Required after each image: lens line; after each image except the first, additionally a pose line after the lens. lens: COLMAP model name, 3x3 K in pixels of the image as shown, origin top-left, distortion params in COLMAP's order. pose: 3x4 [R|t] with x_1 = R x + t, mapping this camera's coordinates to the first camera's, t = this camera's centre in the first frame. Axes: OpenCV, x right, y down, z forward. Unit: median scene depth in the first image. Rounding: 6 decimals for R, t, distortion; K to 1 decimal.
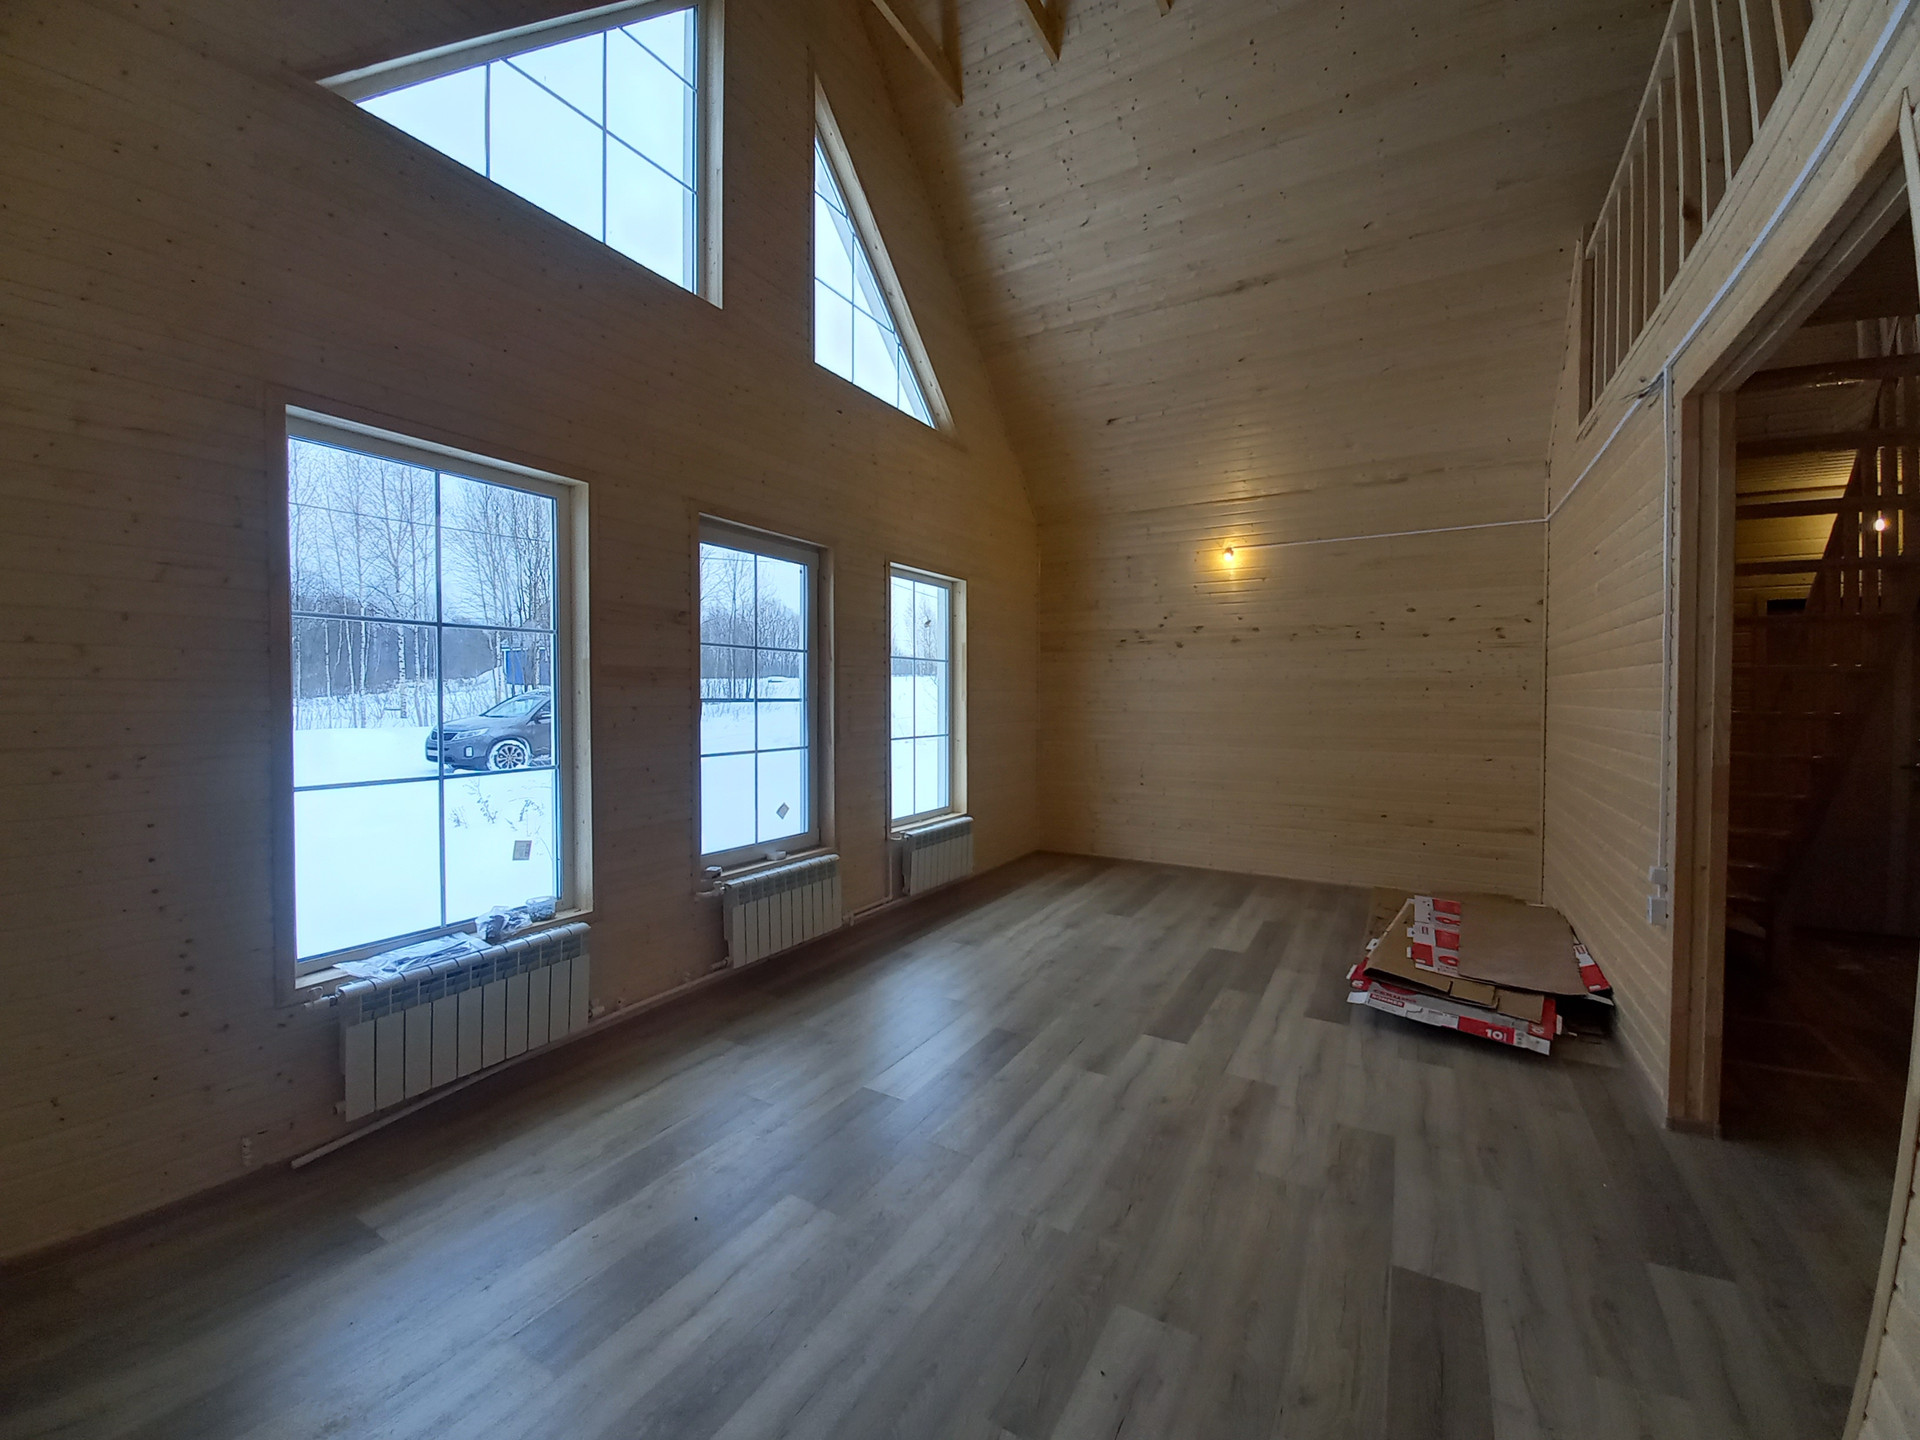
lens RADIAL K [[751.4, 0, 972.5], [0, 751.4, 712.8], [0, 0, 1]] dist [0.008480, -0.010909]
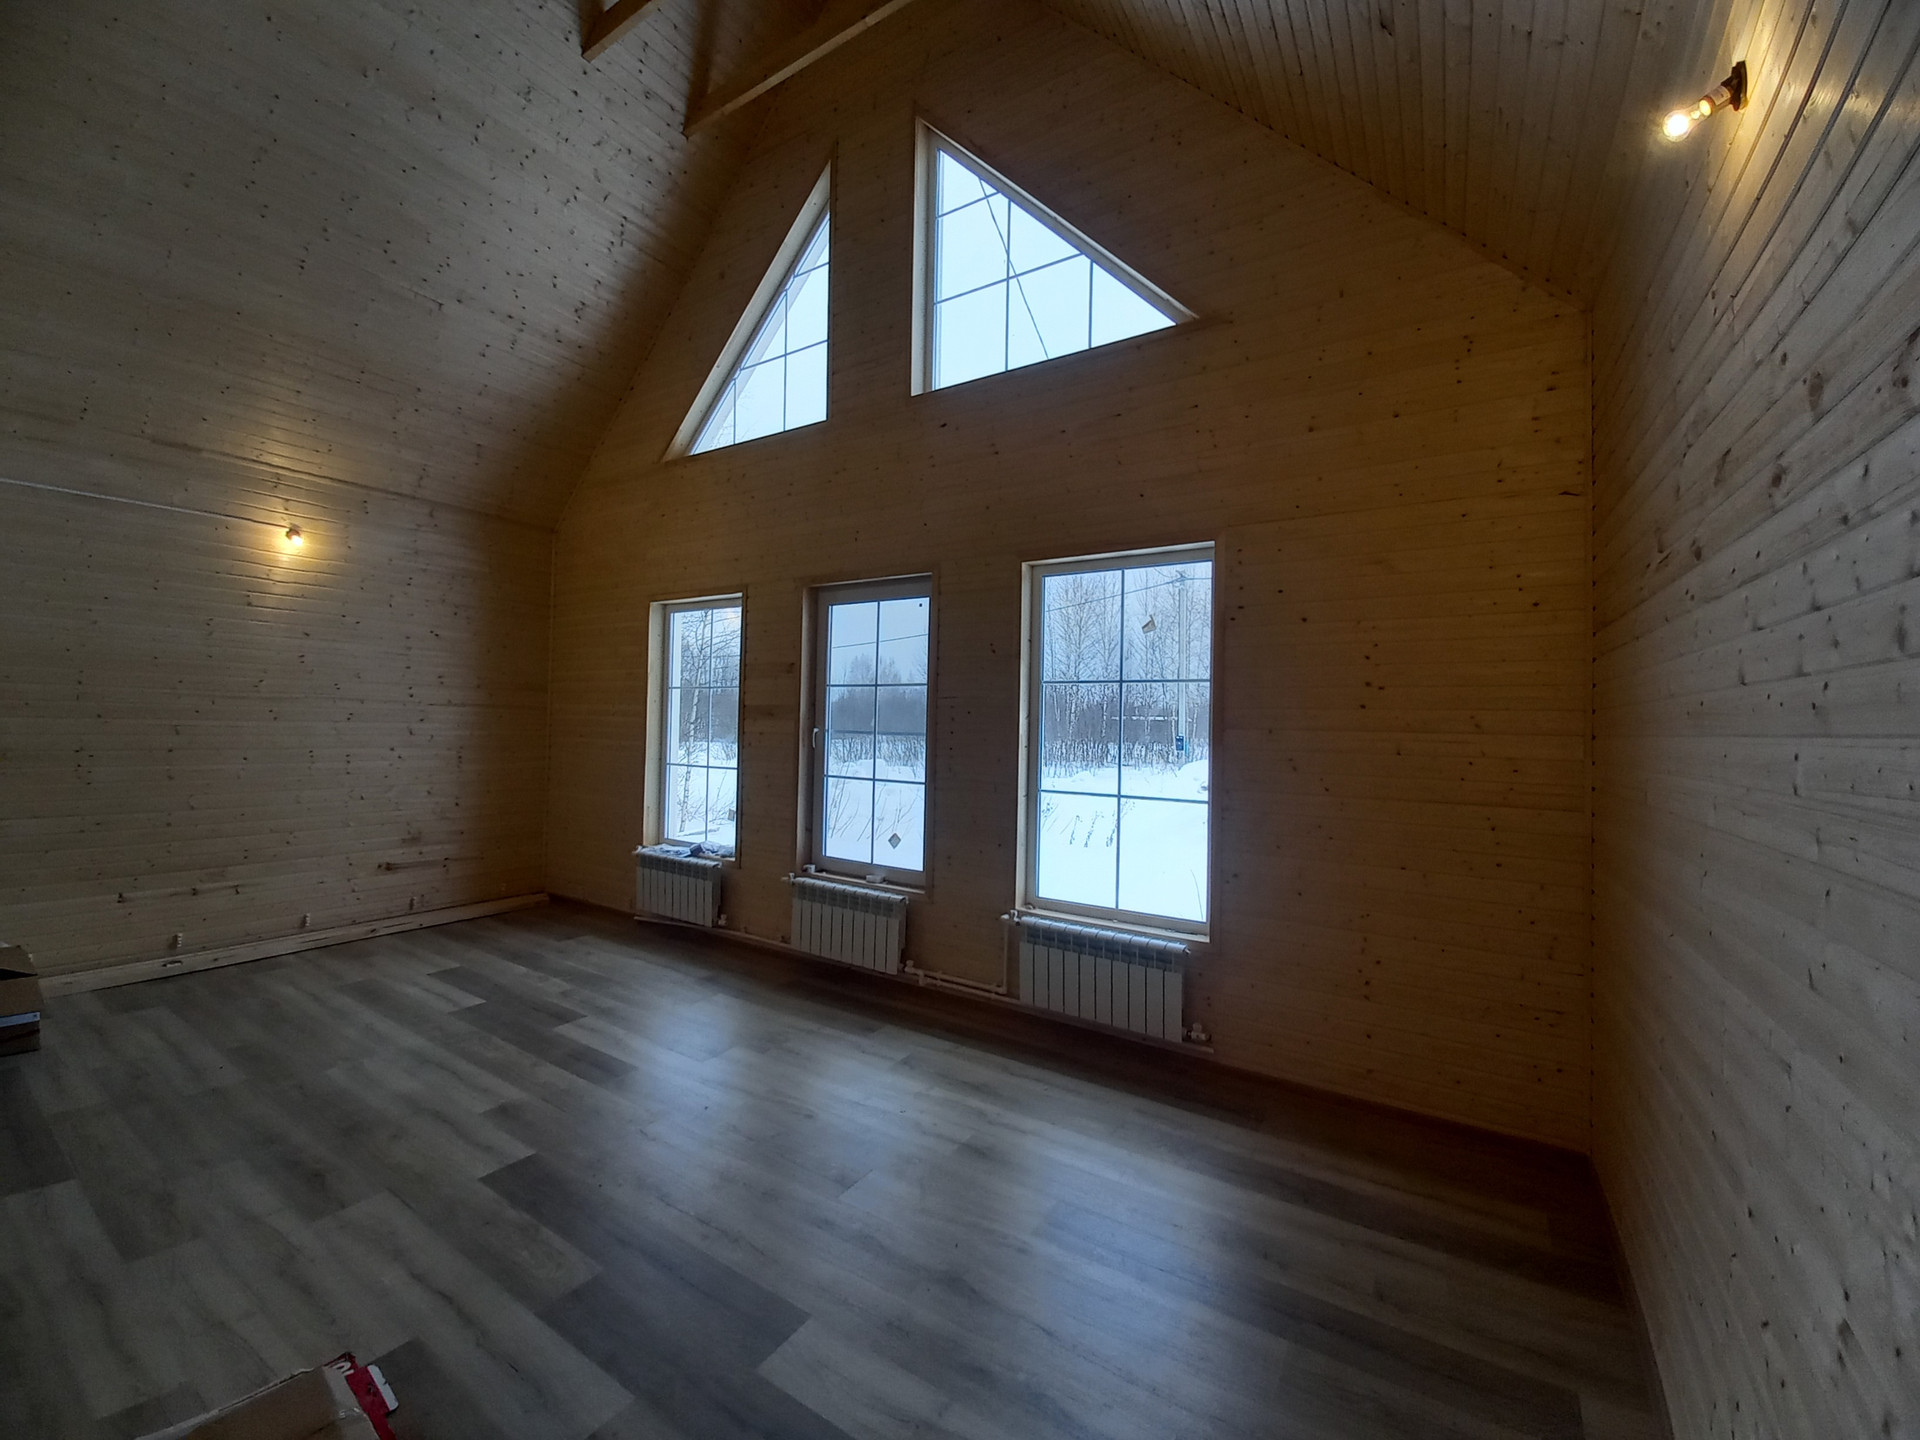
lens RADIAL K [[752.2, 0, 969.2], [0, 752.2, 710.7], [0, 0, 1]] dist [0.009235, -0.012444]
pose [[-0.038102, -0.019708, -0.999079, 0.819362], [-0.045959, 0.998782, -0.017949, -0.035041], [0.998216, 0.045232, -0.038962, 1.189690]]
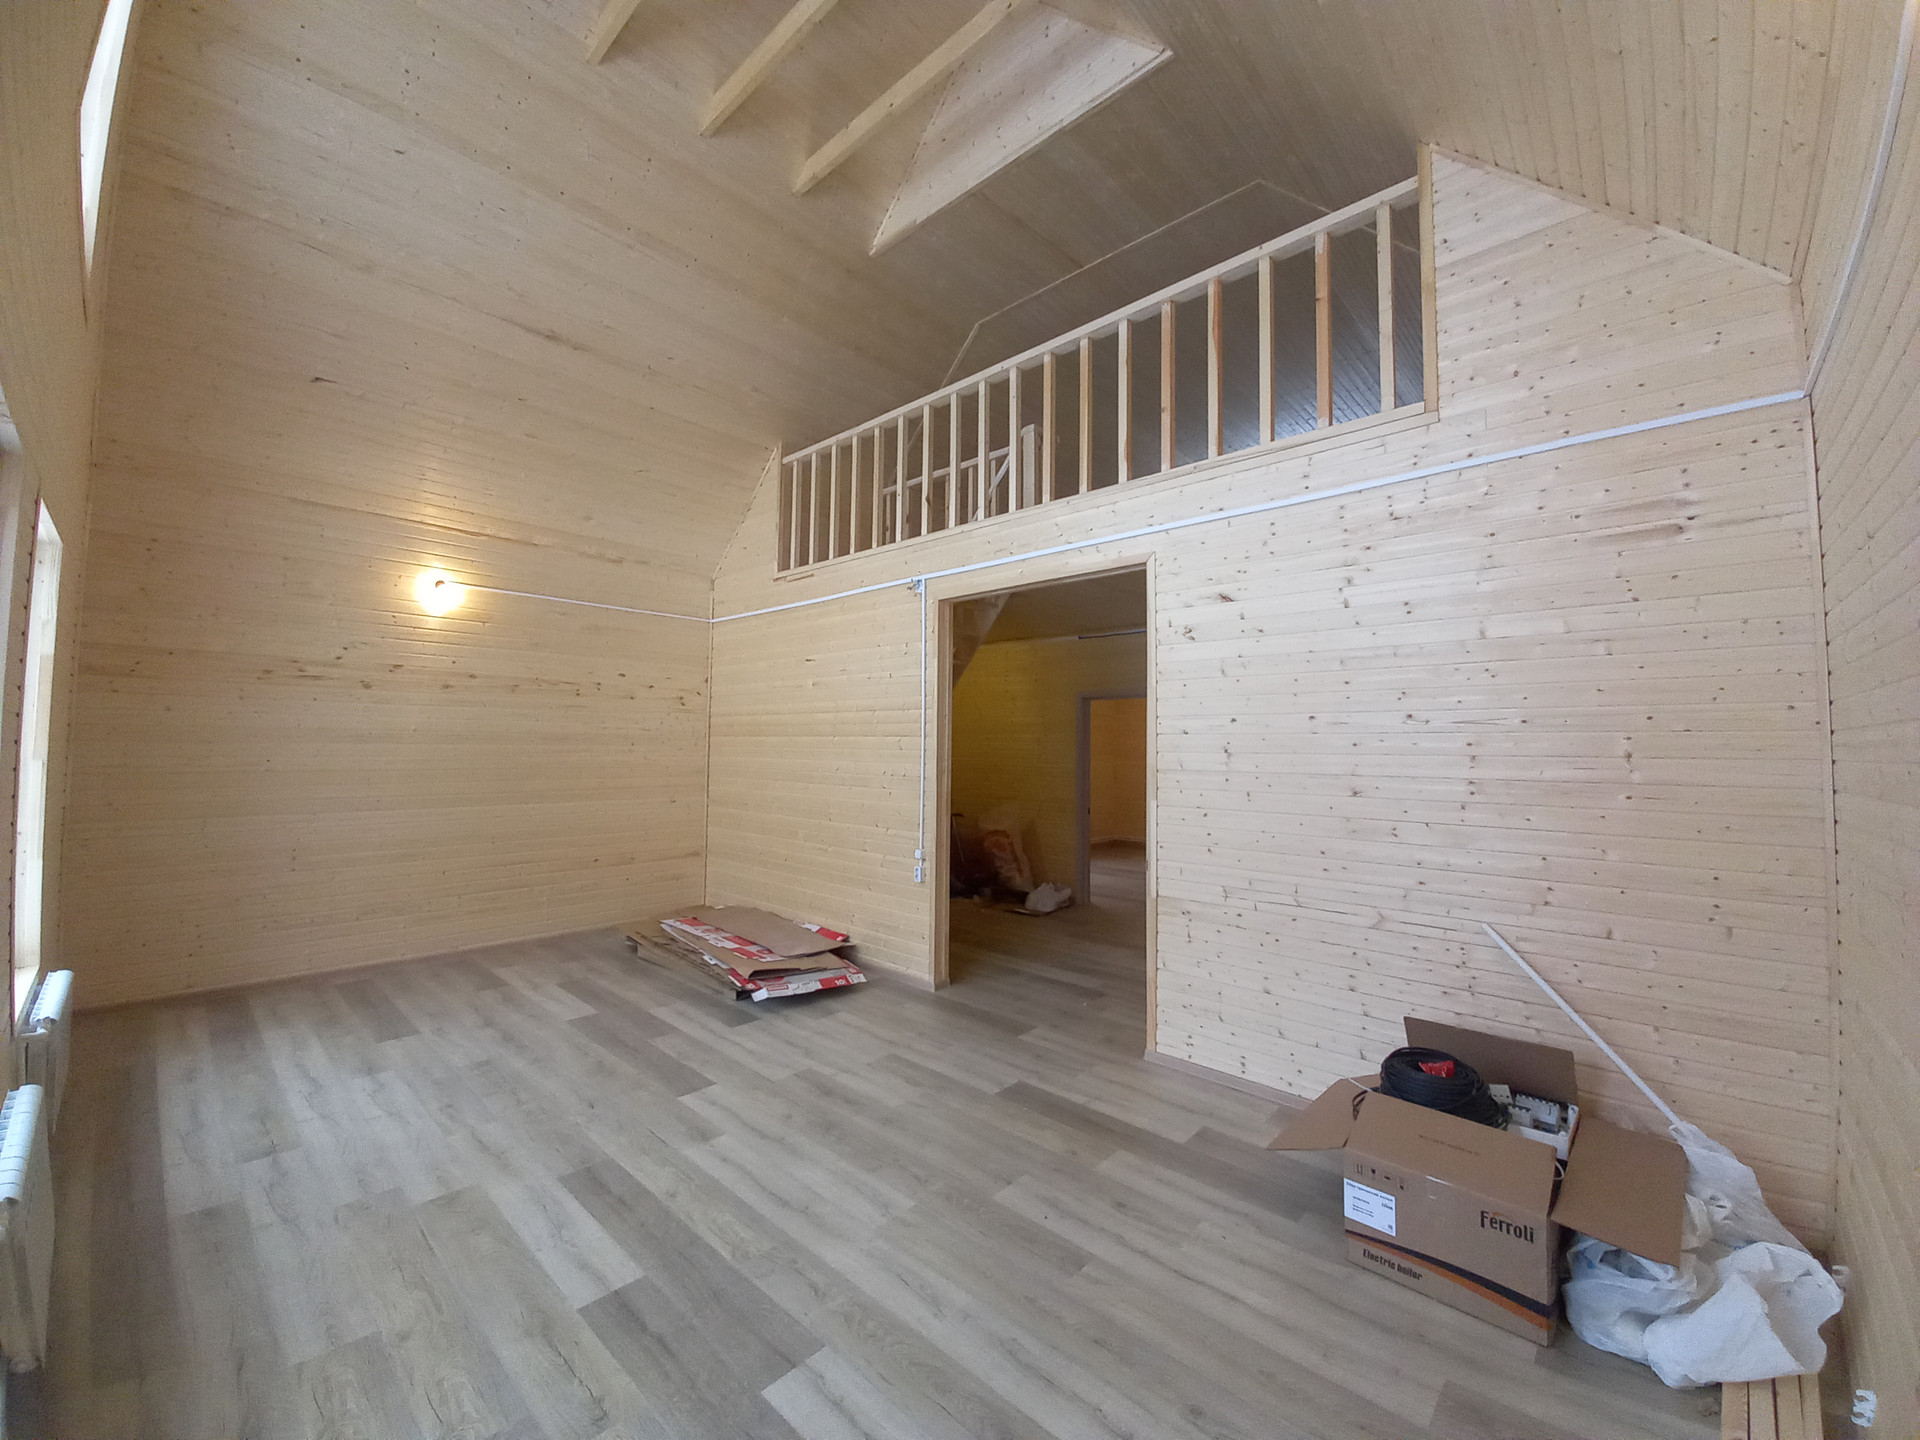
lens RADIAL K [[744.6, 0, 963.4], [0, 744.6, 708.9], [0, 0, 1]] dist [0.009755, -0.012339]
pose [[0.214627, 0.050348, 0.975398, -0.550594], [0.012725, 0.998442, -0.054337, -0.022186], [-0.976613, 0.024074, 0.213652, 0.331362]]
